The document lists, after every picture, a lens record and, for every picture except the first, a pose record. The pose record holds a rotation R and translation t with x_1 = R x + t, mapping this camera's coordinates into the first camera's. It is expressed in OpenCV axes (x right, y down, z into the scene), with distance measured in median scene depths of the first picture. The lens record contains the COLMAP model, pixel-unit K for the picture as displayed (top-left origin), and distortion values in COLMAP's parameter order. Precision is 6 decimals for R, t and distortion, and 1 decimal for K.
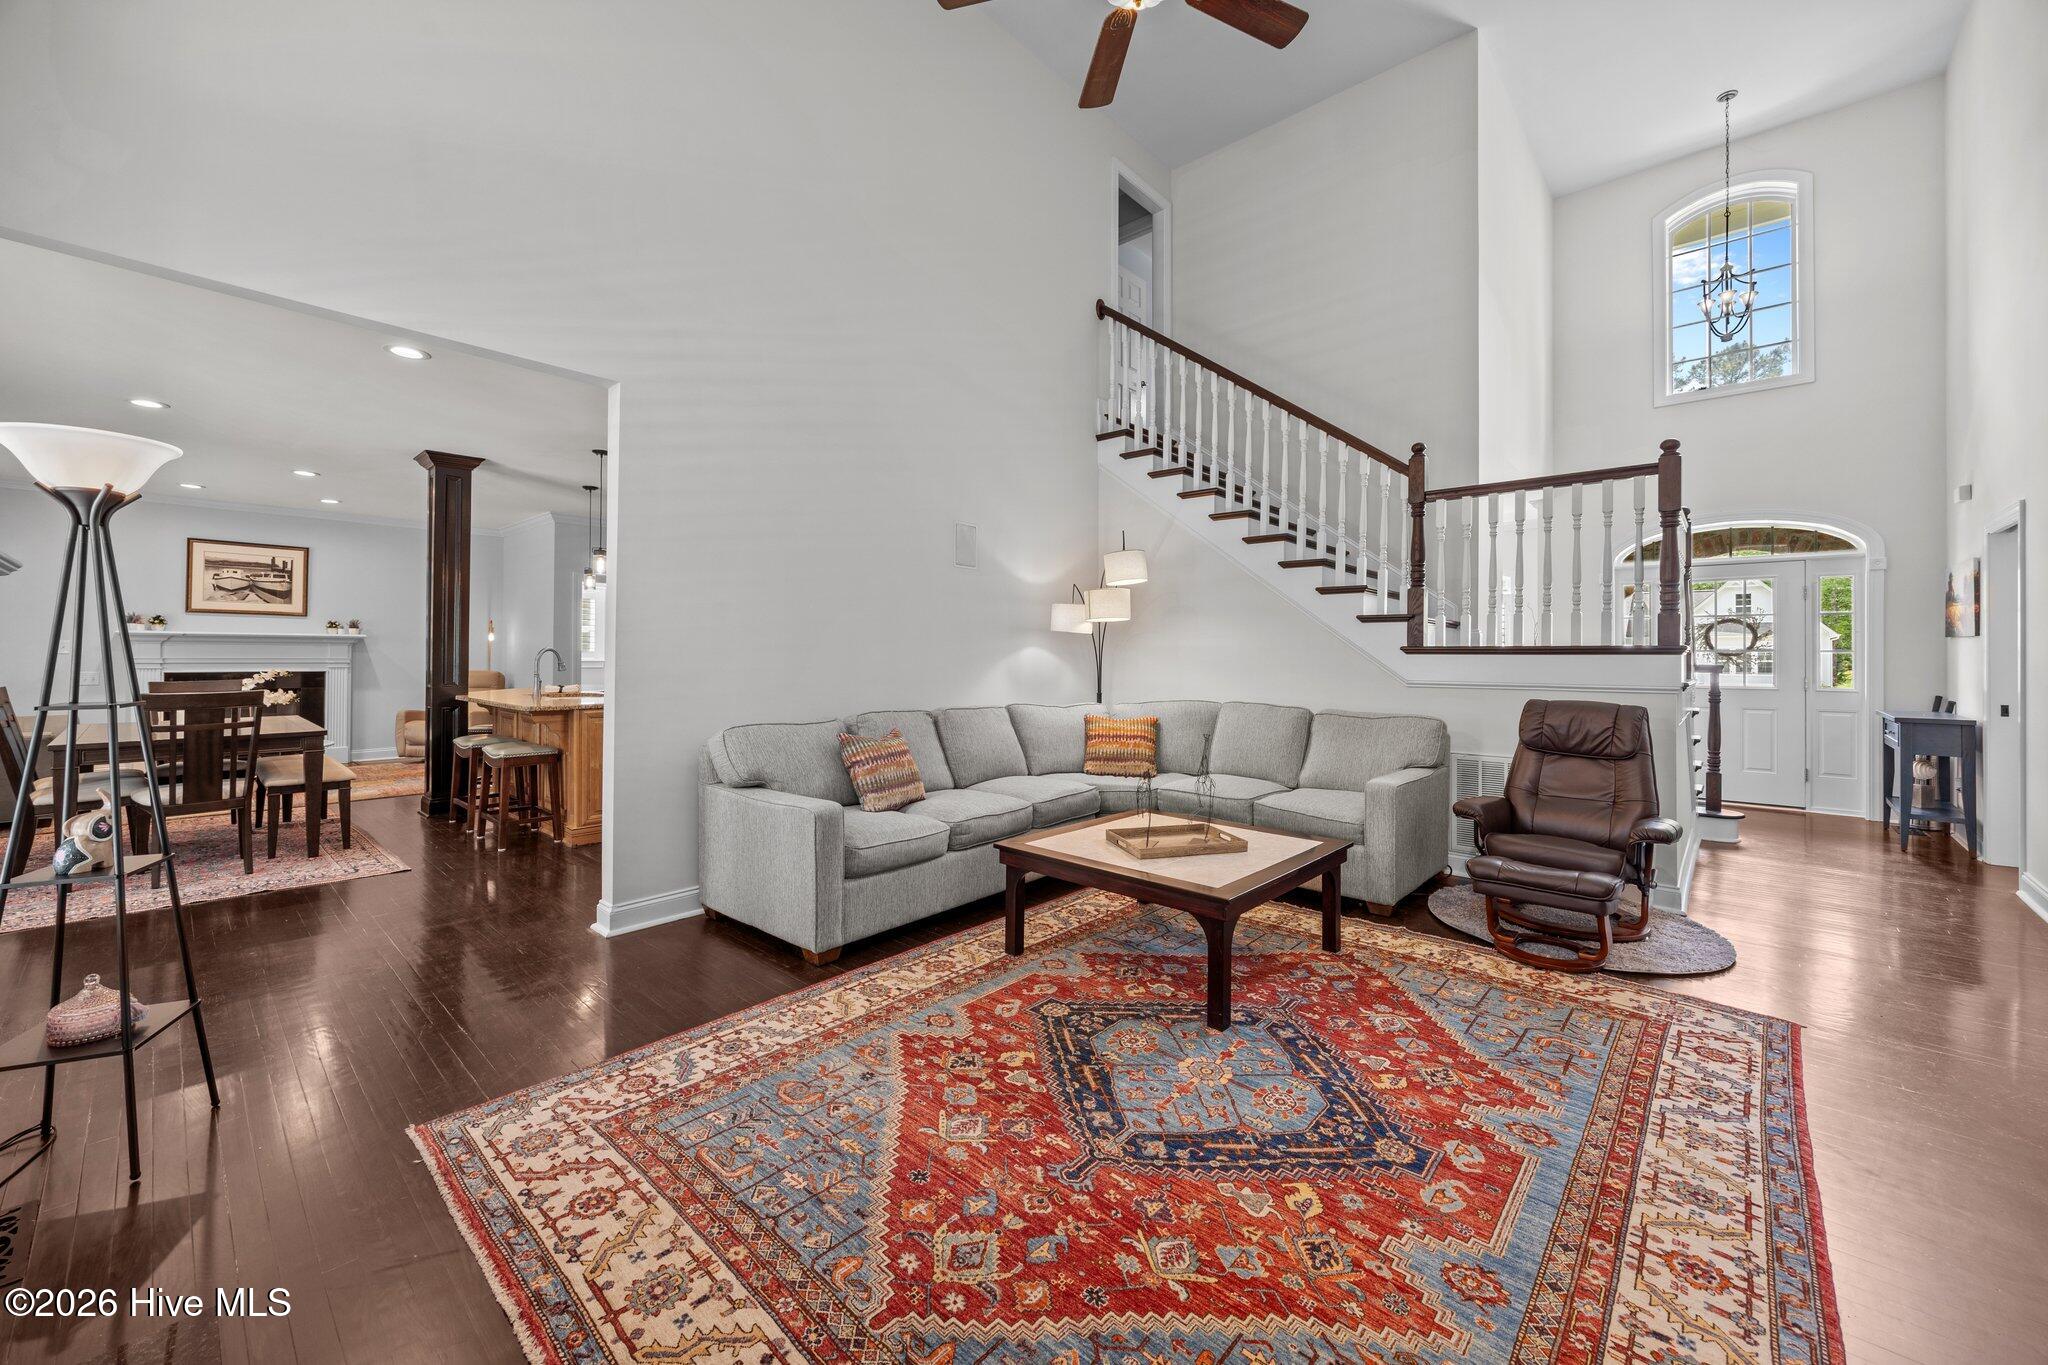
lens RADIAL K [[784.5, 0, 1024.8], [0, 784.5, 649.3], [0, 0, 1]] dist [-0.002366, -0.000060]
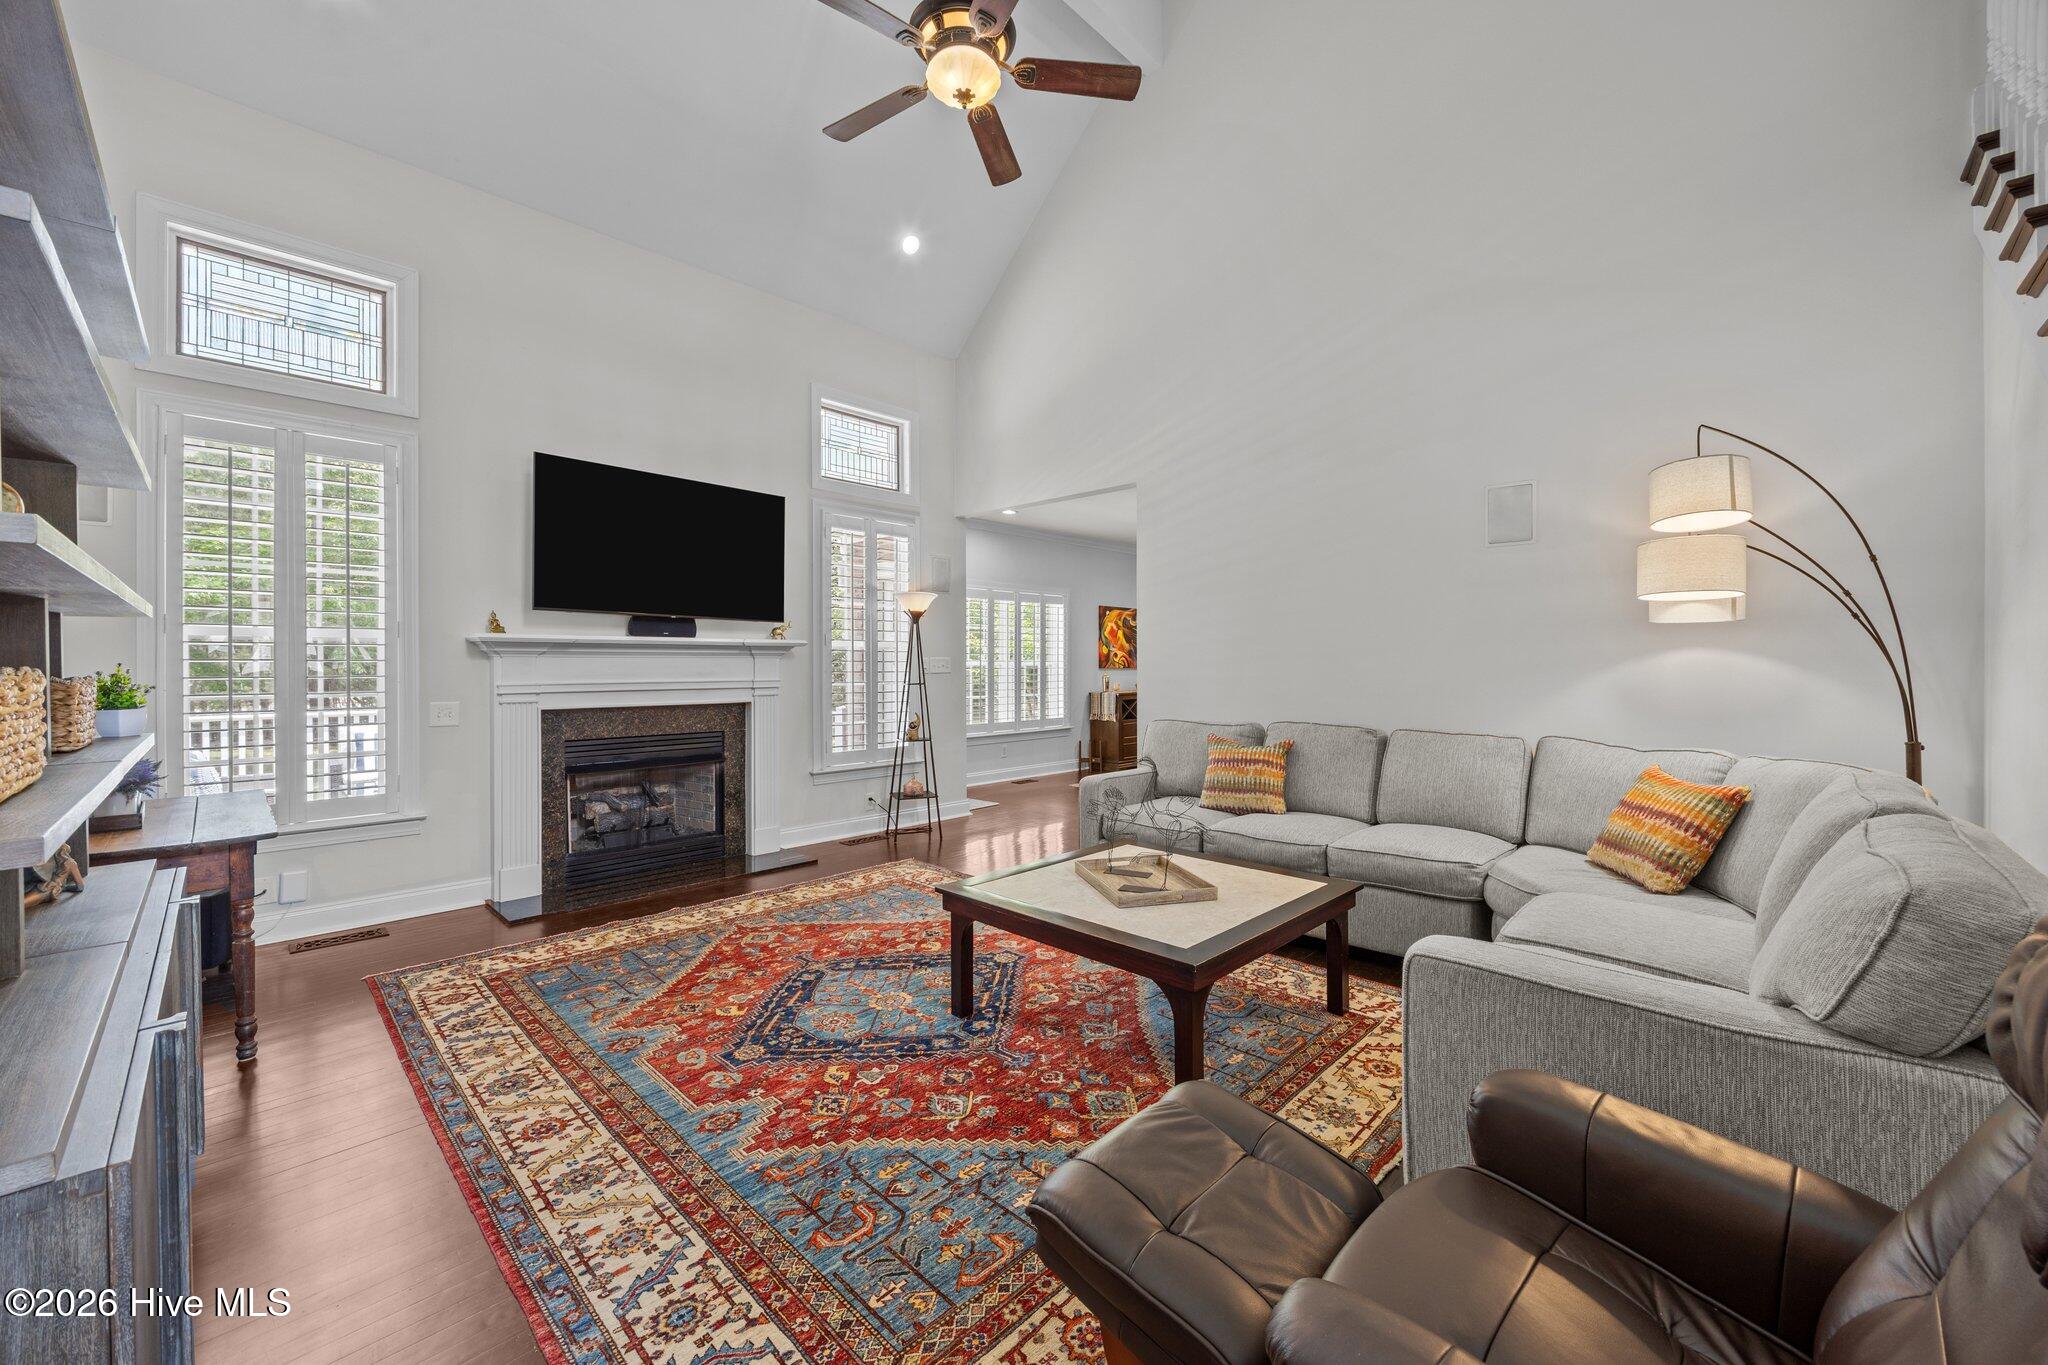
lens RADIAL K [[784.5, 0, 1032.6], [0, 784.5, 666.7], [0, 0, 1]] dist [-0.002366, -0.000060]
pose [[-0.020254, -0.003619, -0.999788, 1.704489], [0.008453, 0.999957, -0.003791, 0.022074], [0.999759, -0.008528, -0.020222, 1.461899]]
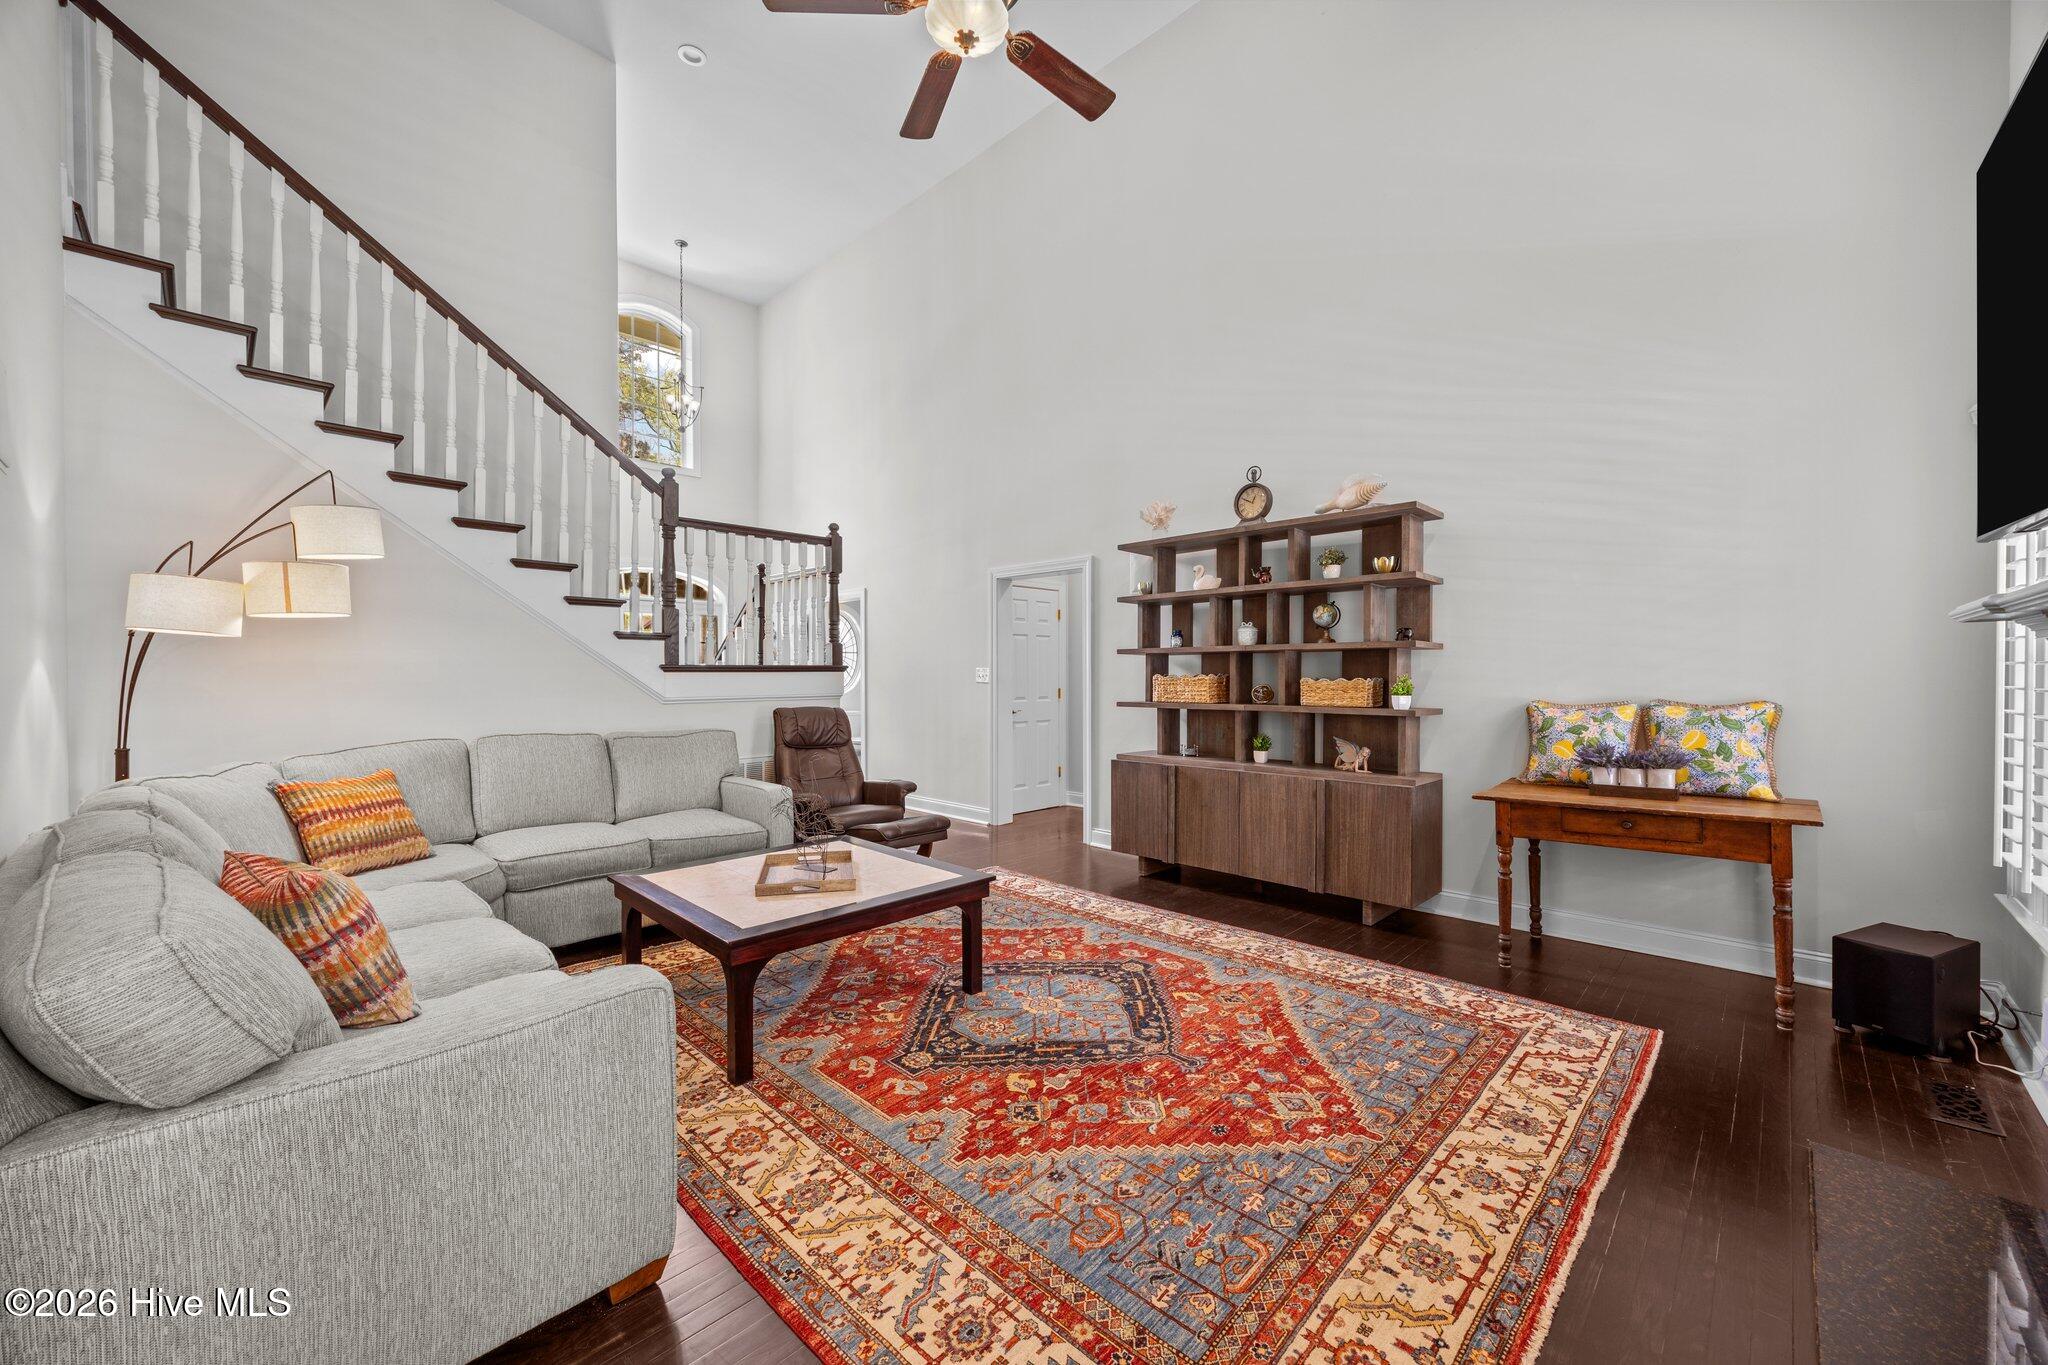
lens RADIAL K [[784.5, 0, 1014.1], [0, 784.5, 683.0], [0, 0, 1]] dist [-0.002366, -0.000060]
pose [[0.042126, -0.017112, 0.998966, -1.185020], [-0.003727, 0.999844, 0.017284, 0.002148], [-0.999105, -0.004451, 0.042055, 1.162736]]
